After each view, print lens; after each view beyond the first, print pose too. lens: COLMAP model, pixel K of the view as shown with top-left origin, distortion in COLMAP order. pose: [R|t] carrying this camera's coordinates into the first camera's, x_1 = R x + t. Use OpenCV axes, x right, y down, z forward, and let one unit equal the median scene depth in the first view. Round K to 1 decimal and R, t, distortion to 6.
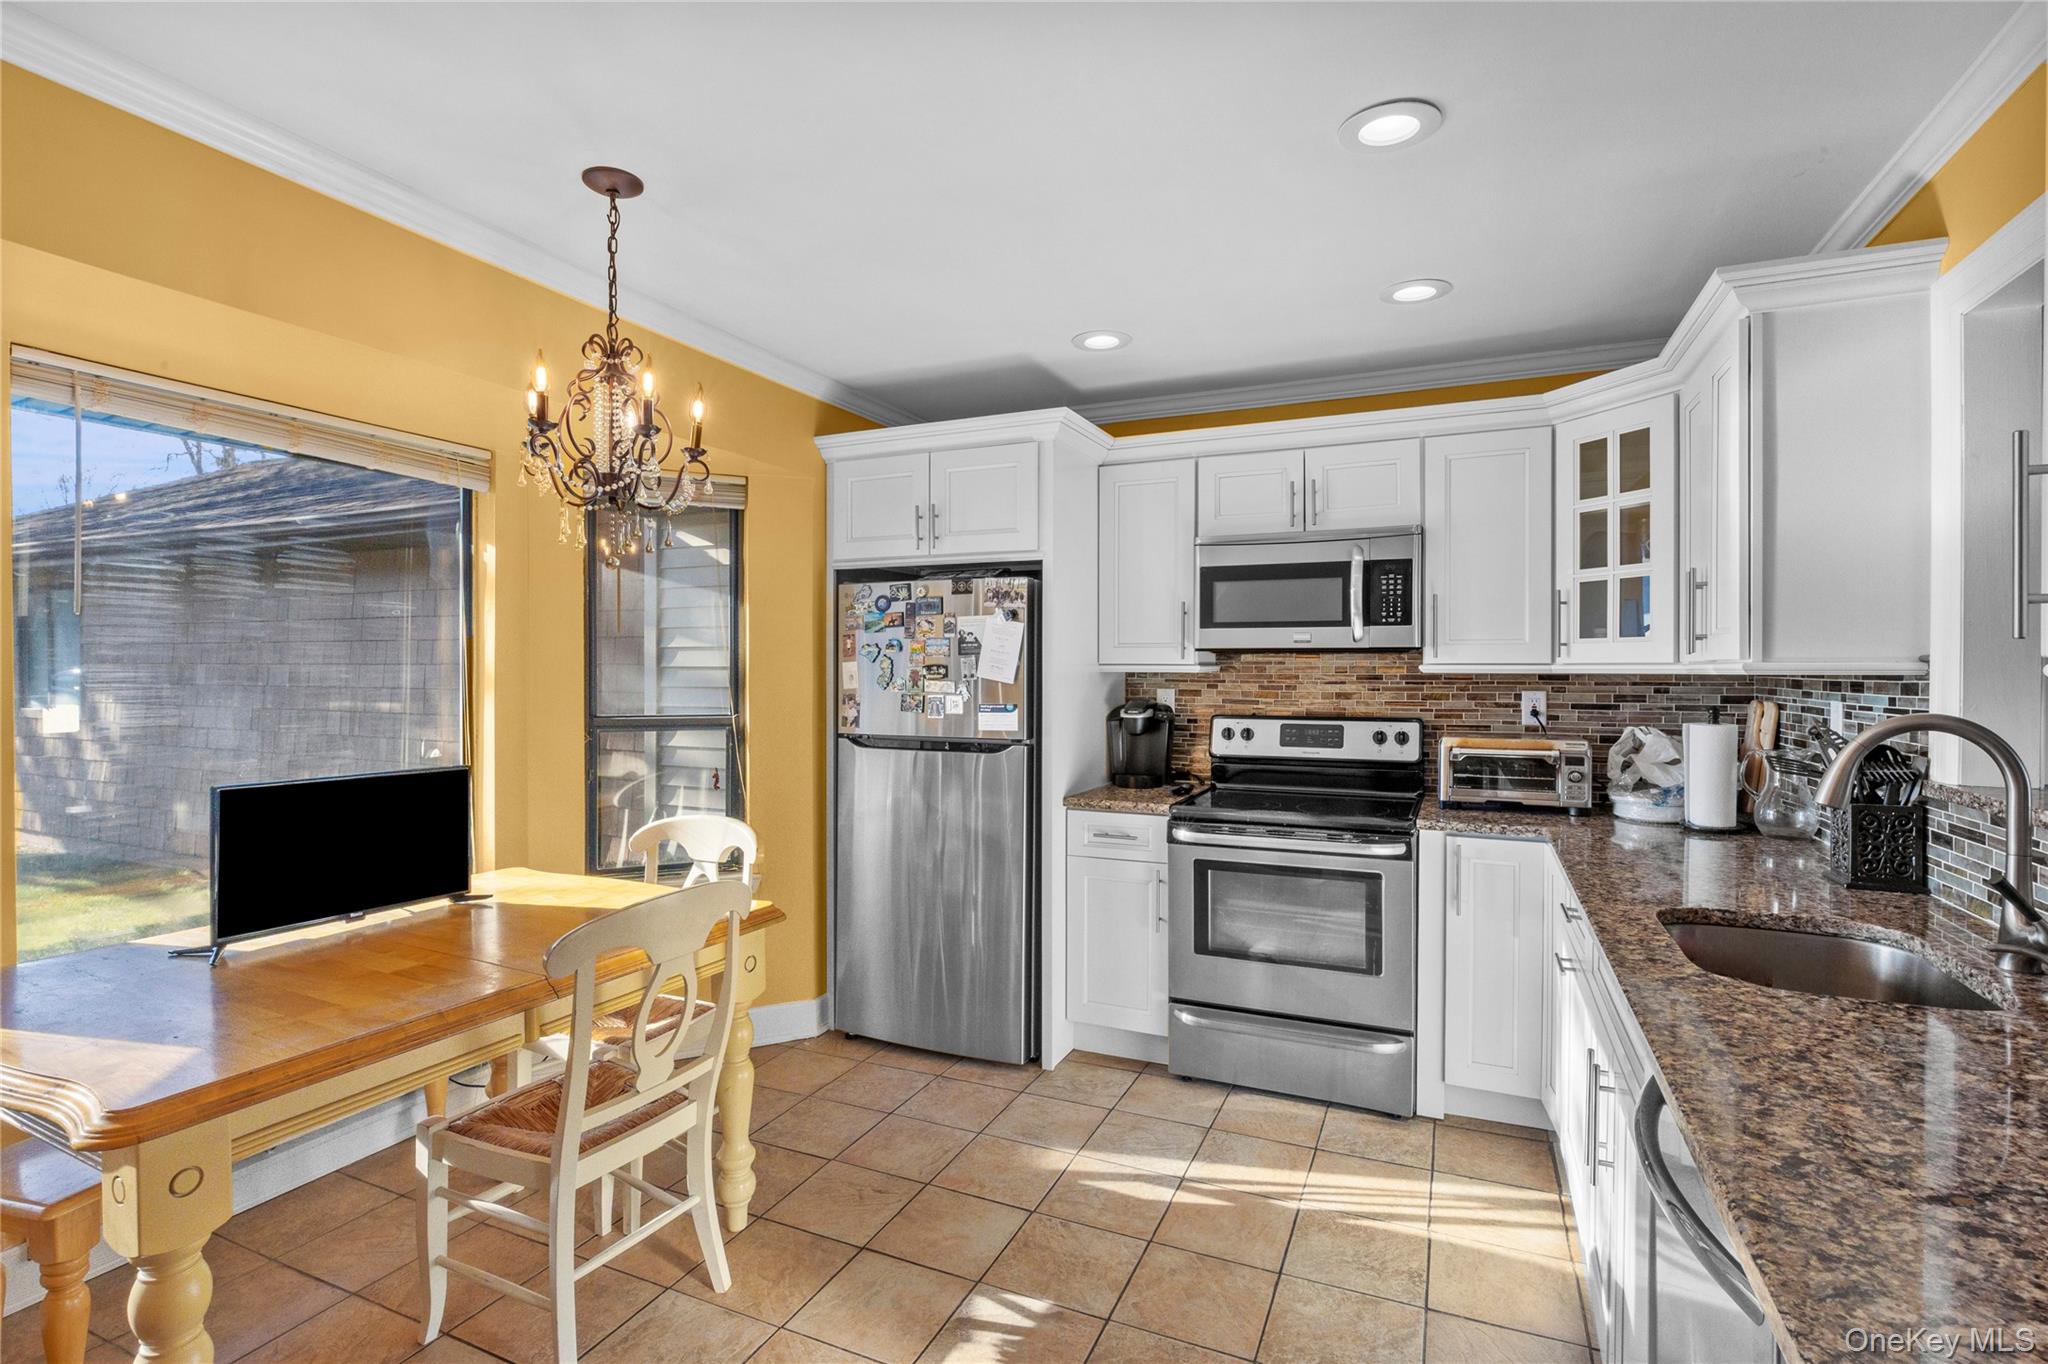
lens RADIAL K [[950.5, 0, 1026.2], [0, 950.5, 673.9], [0, 0, 1]] dist [-0.012996, 0.002069]
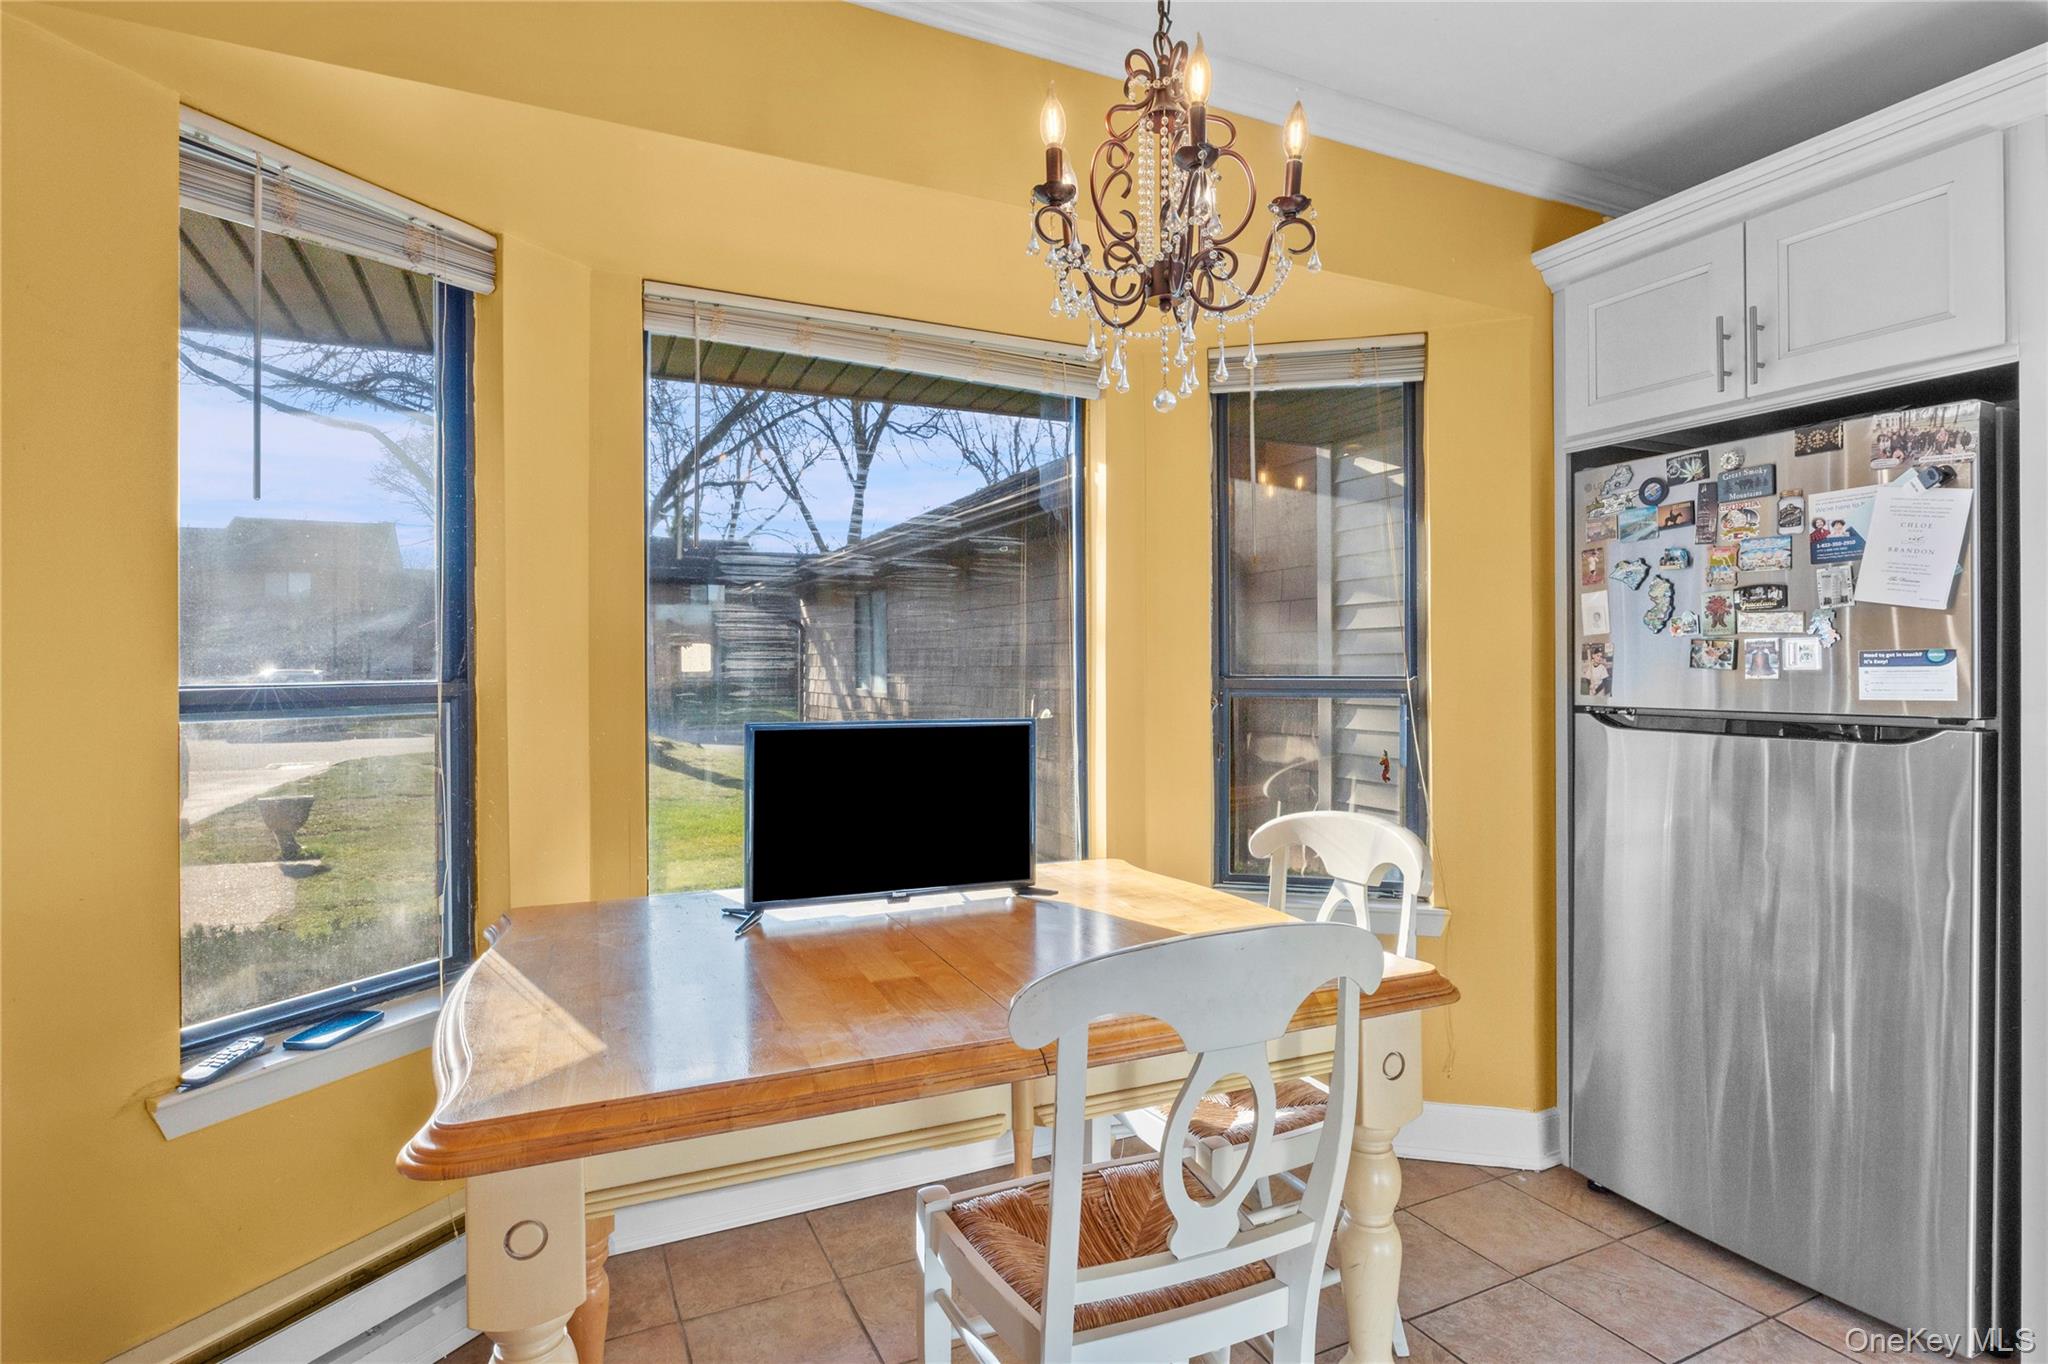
lens RADIAL K [[1081.6, 0, 1002.0], [0, 1081.6, 664.6], [0, 0, 1]] dist [-0.009561, 0.003993]
pose [[0.766738, -0.002979, -0.641953, -0.030094], [0.004362, 0.999990, 0.000569, 0.036305], [0.641945, -0.003237, 0.766744, 0.216861]]
